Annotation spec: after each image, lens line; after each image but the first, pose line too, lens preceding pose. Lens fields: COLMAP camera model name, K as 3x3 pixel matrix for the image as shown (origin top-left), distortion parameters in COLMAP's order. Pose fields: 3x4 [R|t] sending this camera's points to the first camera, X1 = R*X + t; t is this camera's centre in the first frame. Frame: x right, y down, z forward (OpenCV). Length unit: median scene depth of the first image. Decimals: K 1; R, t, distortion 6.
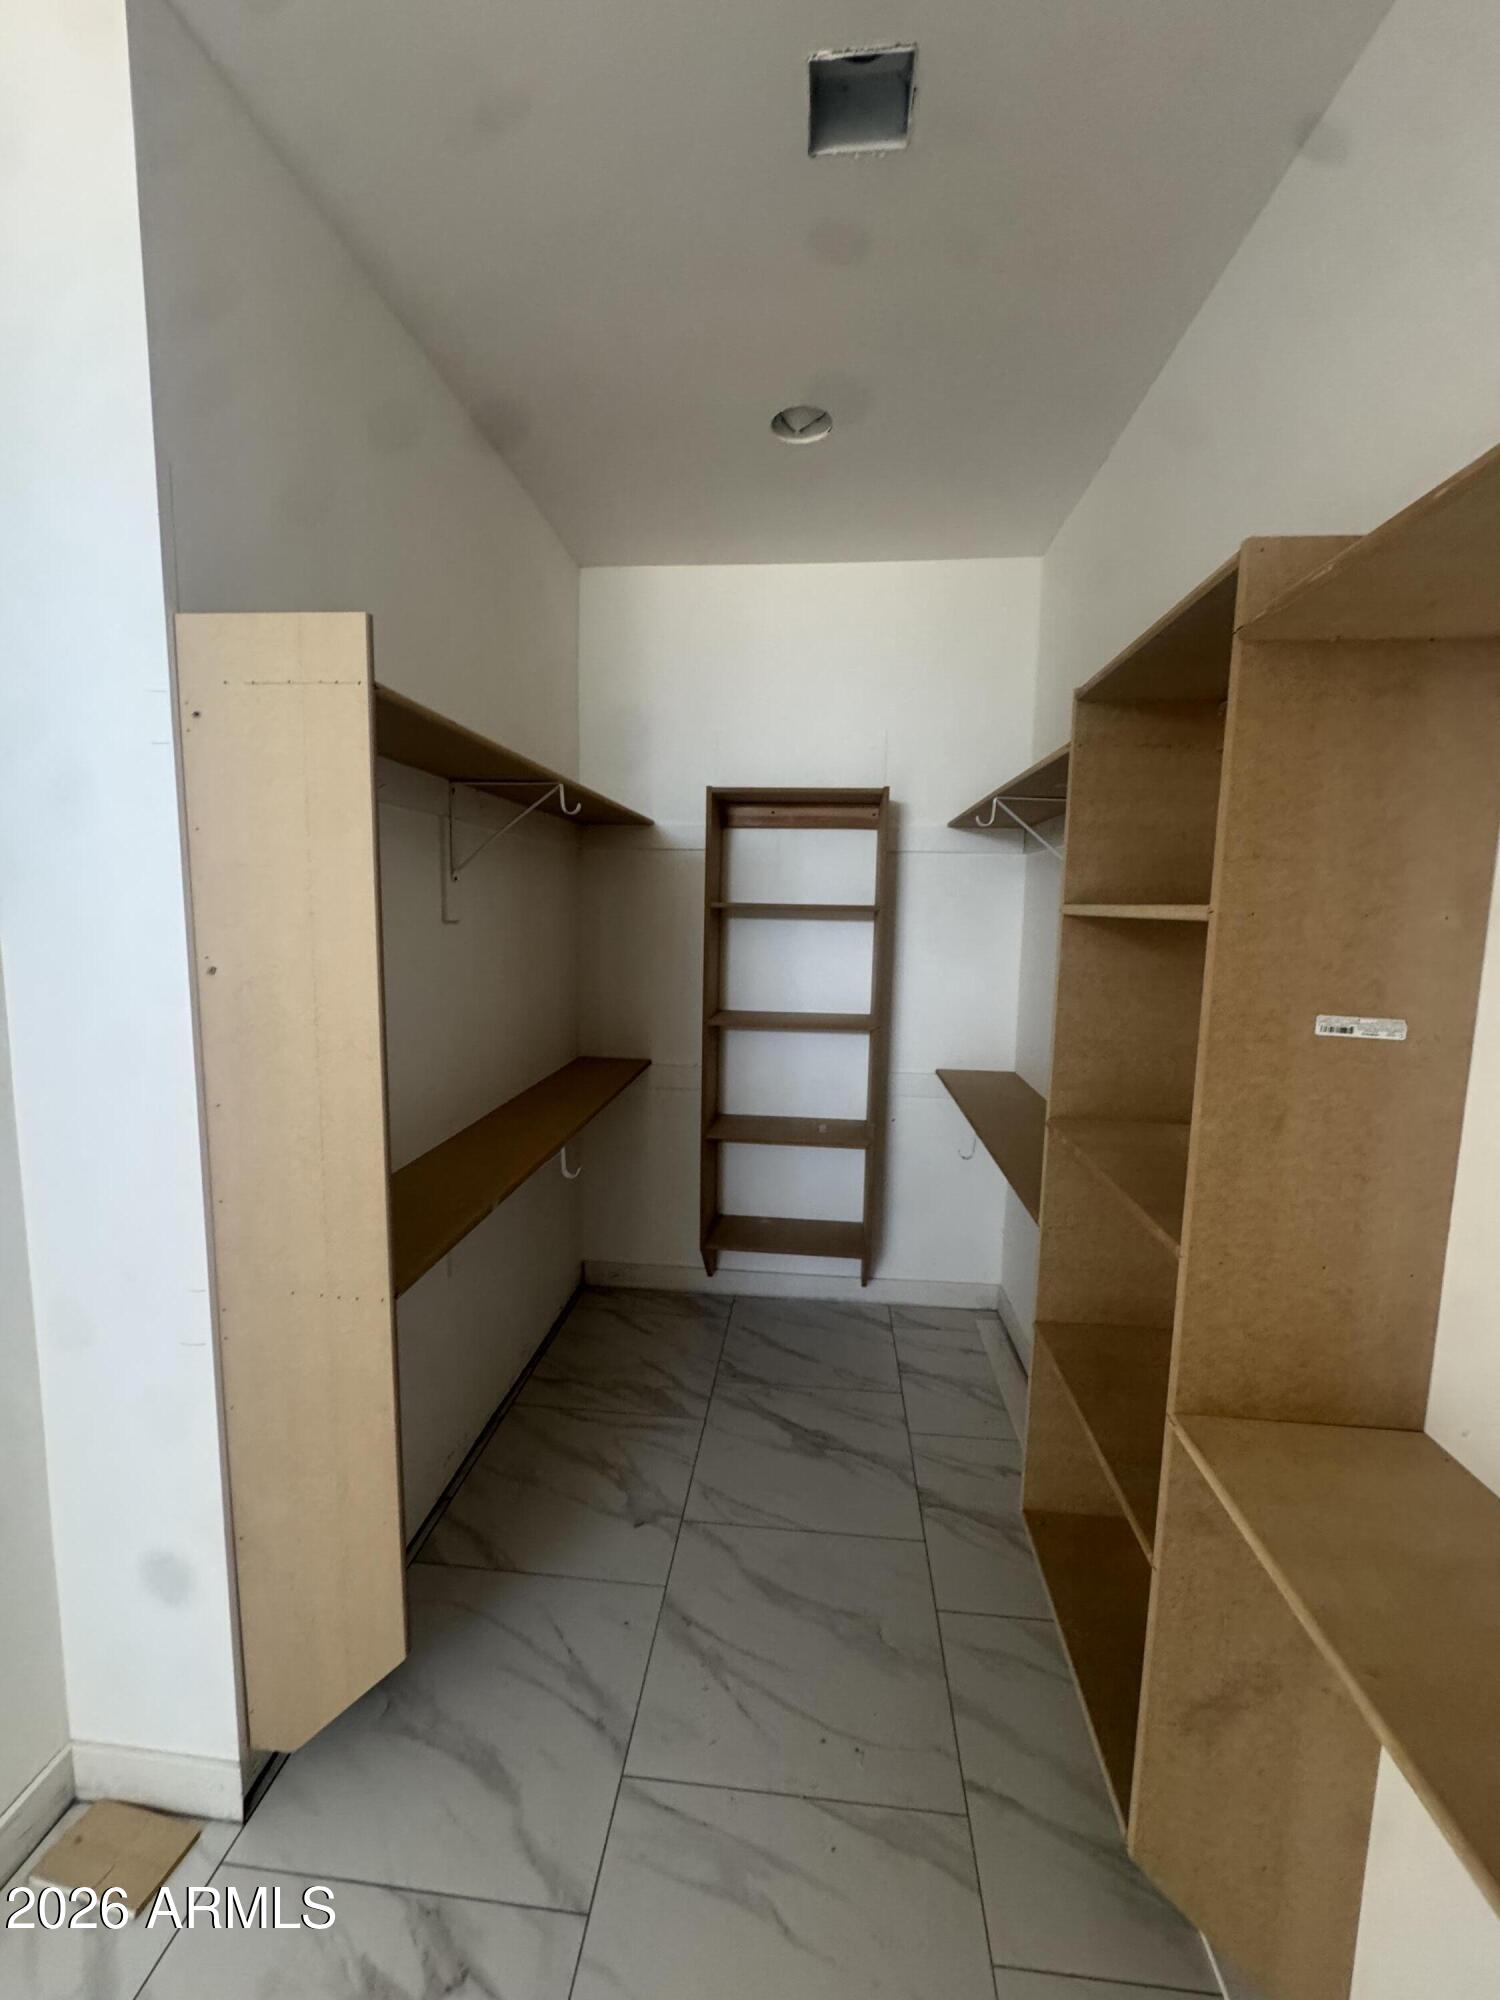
lens RADIAL K [[802.6, 0, 750.9], [0, 802.6, 996.0], [0, 0, 1]] dist [-0.002910, 0.000314]
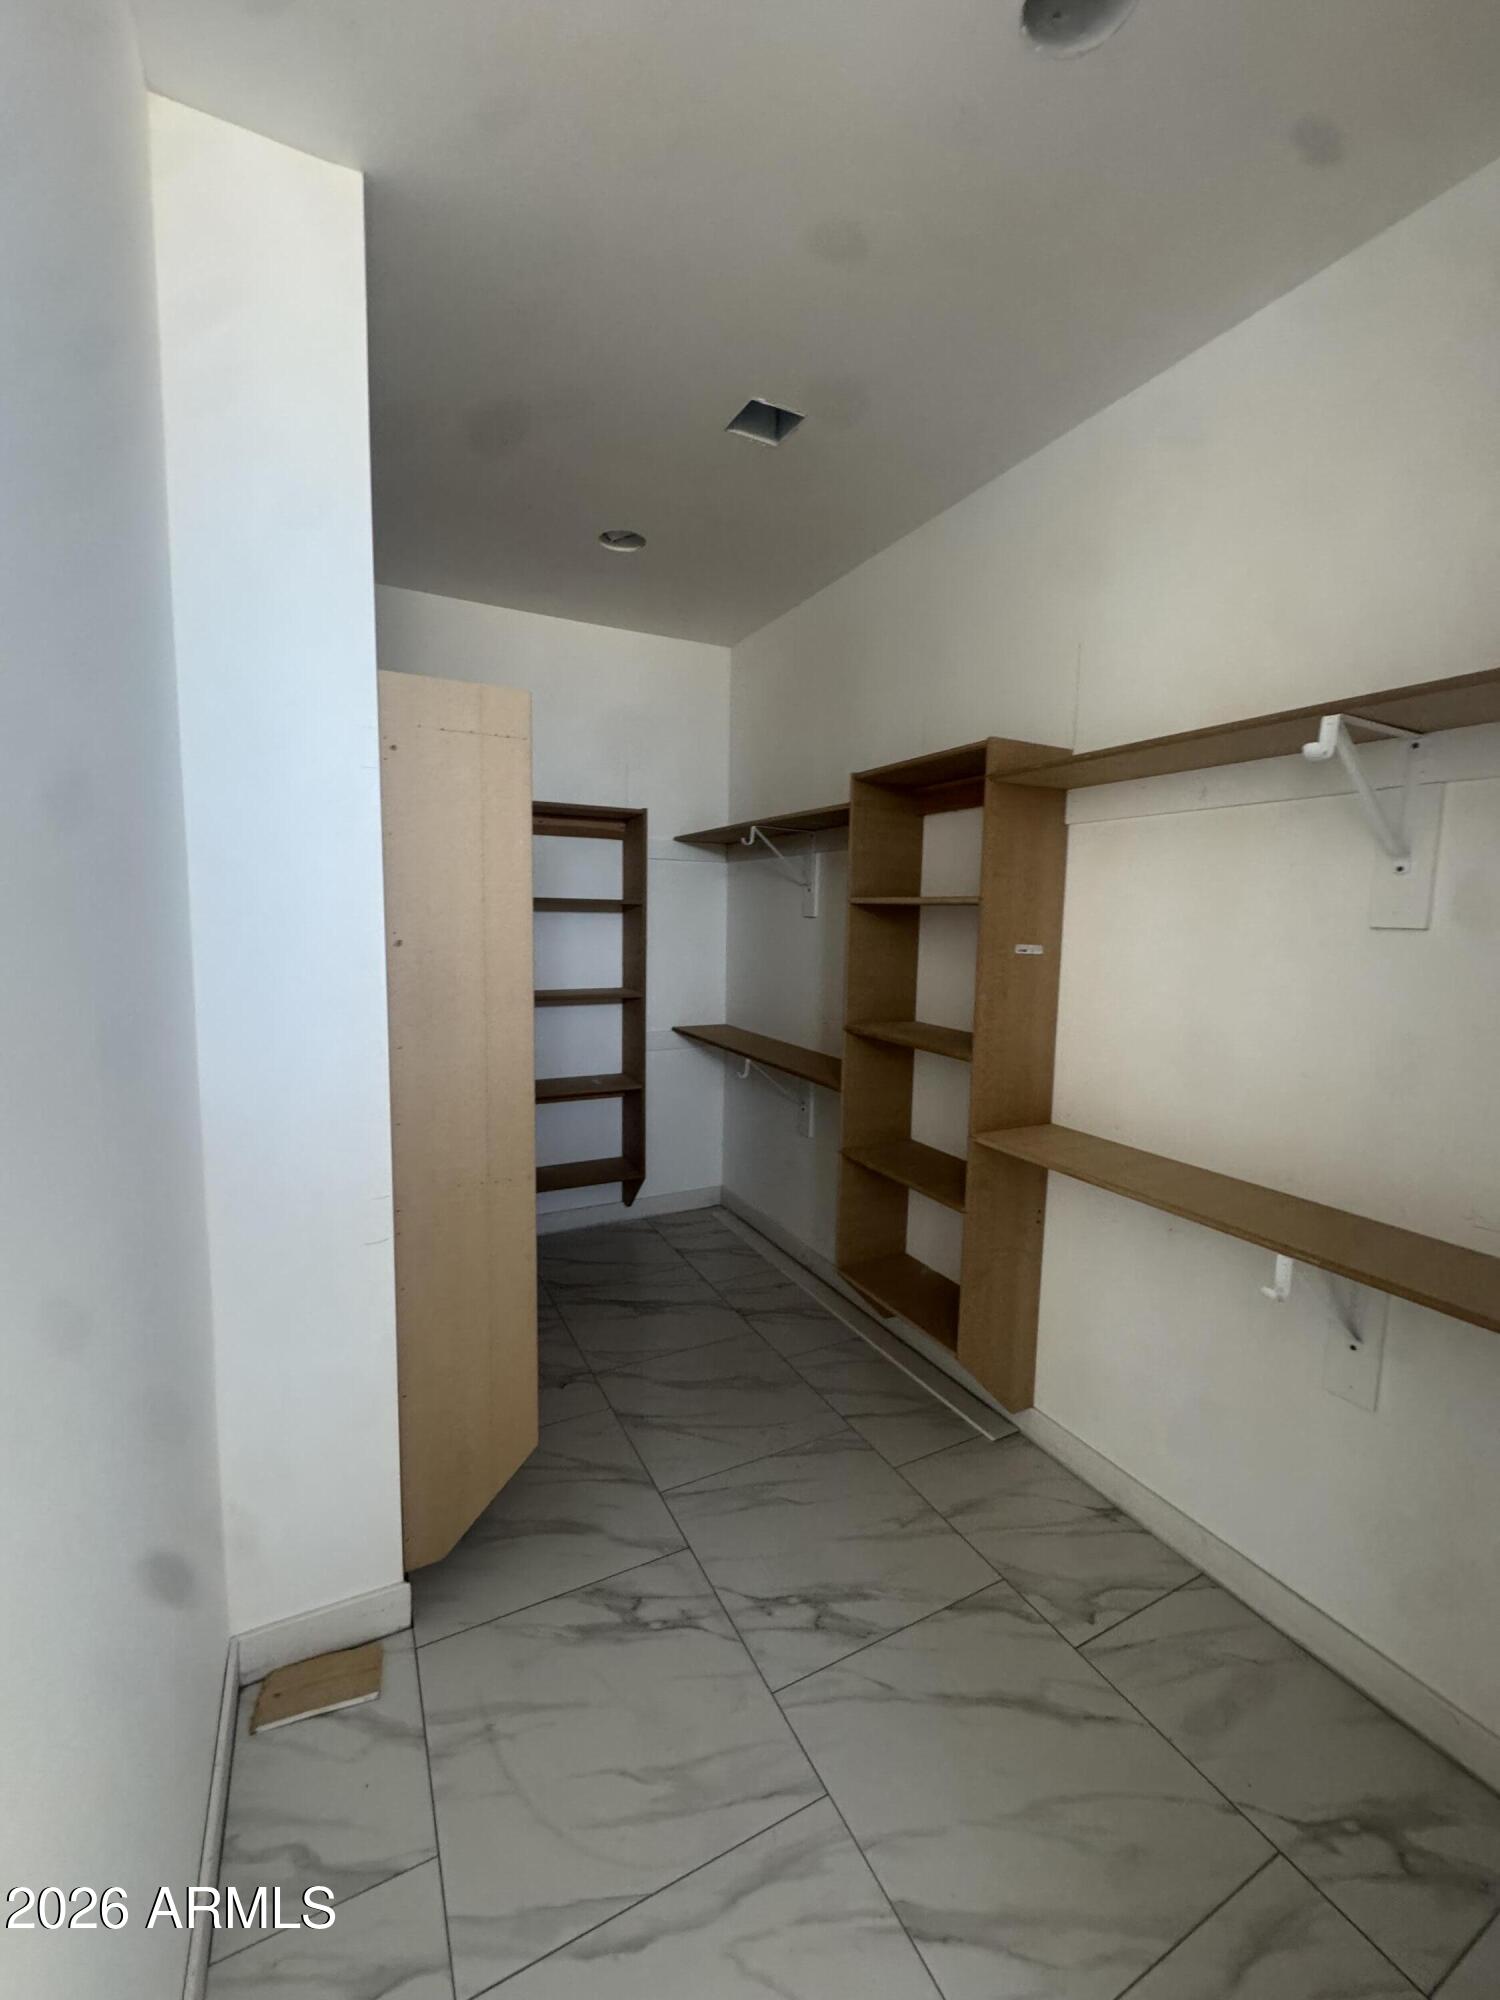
lens RADIAL K [[801.8, 0, 750.5], [0, 801.8, 998.0], [0, 0, 1]] dist [-0.002357, 0.000089]
pose [[0.840960, -0.061557, 0.537584, -0.490584], [0.060398, 0.997978, 0.019793, 0.035658], [-0.537716, 0.015824, 0.842978, -0.218978]]
